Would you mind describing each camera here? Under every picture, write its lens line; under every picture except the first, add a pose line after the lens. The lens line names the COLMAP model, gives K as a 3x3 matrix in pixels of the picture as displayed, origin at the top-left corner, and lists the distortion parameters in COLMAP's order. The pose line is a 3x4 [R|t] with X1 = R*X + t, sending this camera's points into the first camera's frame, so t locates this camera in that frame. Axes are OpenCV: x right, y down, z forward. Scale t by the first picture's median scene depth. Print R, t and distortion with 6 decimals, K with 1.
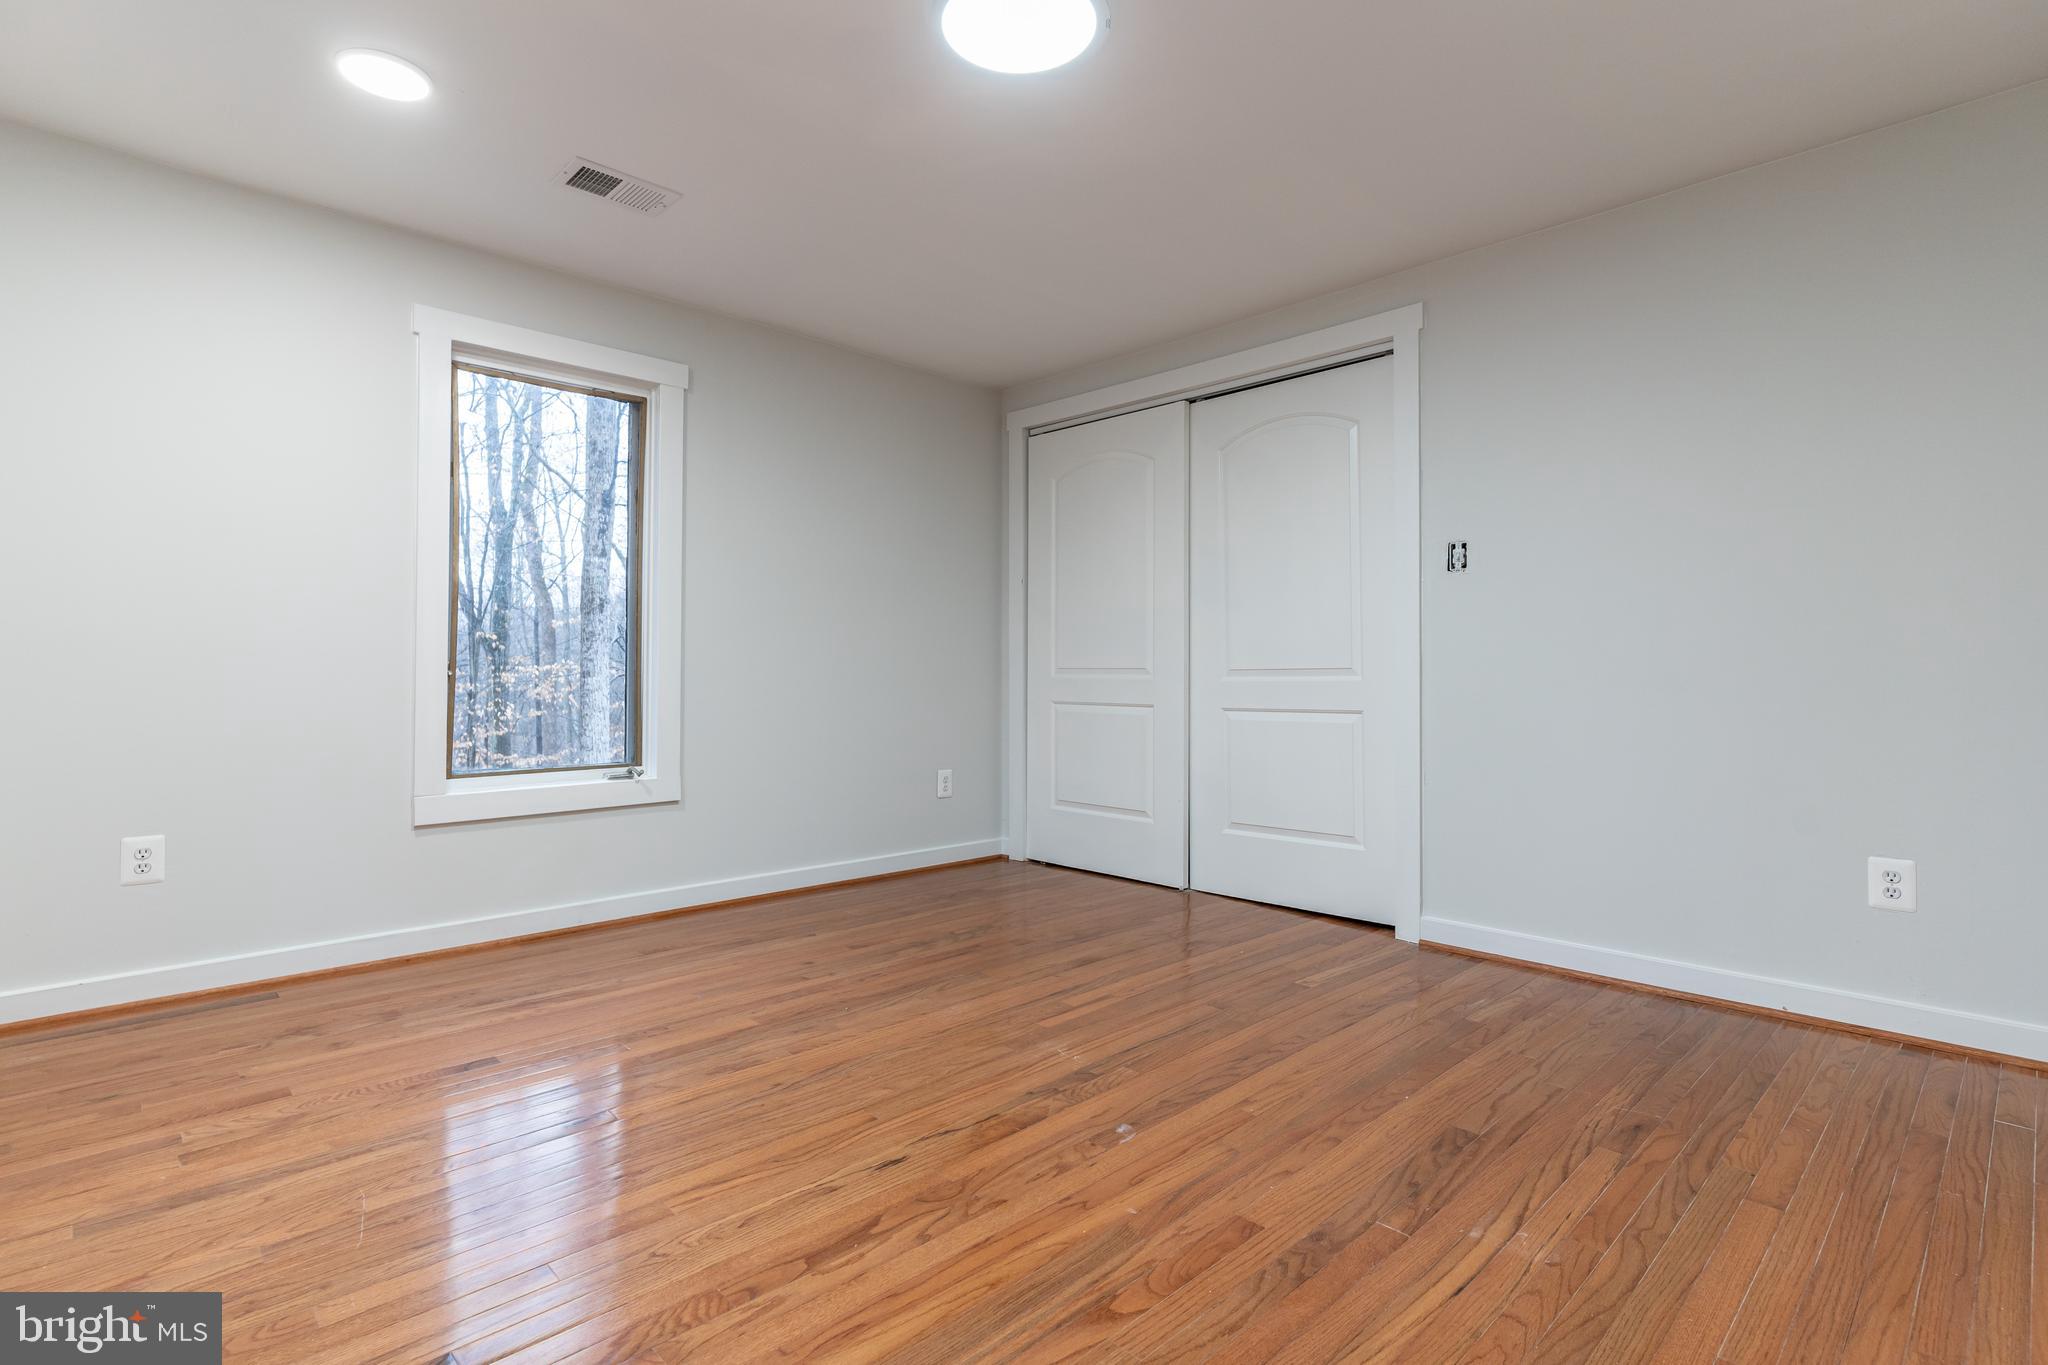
lens RADIAL K [[1002.8, 0, 1019.4], [0, 1002.8, 643.5], [0, 0, 1]] dist [0.002866, 0.001071]
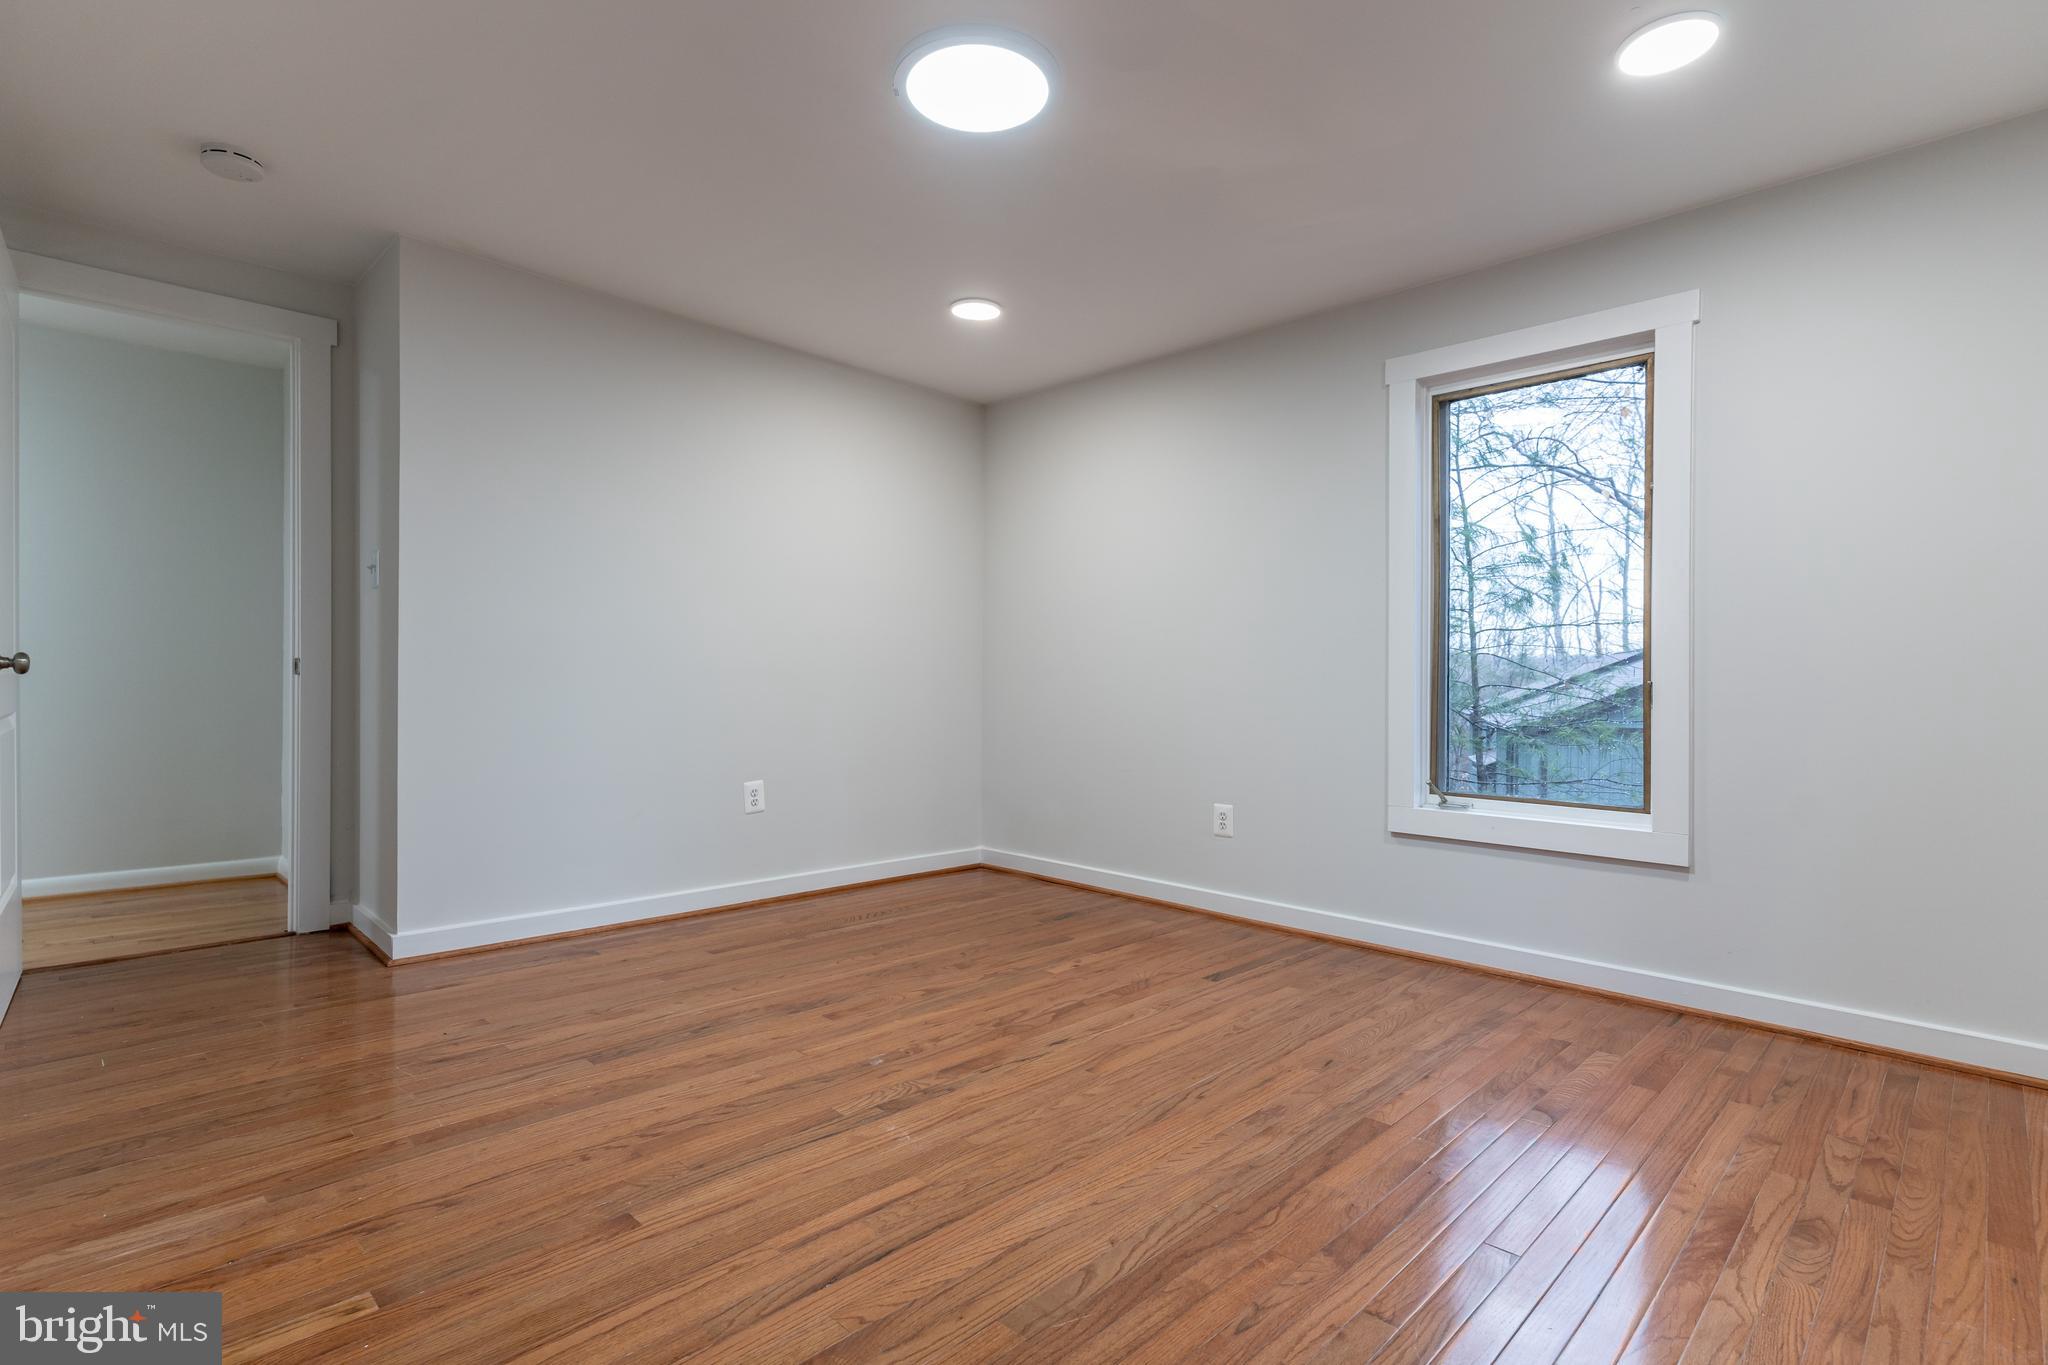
lens RADIAL K [[980.5, 0, 1024.0], [0, 980.5, 682.5], [0, 0, 1]] dist [0.002993, 0.000618]
pose [[-0.999517, -0.016523, -0.026328, -0.031633], [-0.015584, 0.999249, -0.035472, 0.062274], [0.026894, -0.035044, -0.999024, 2.058801]]
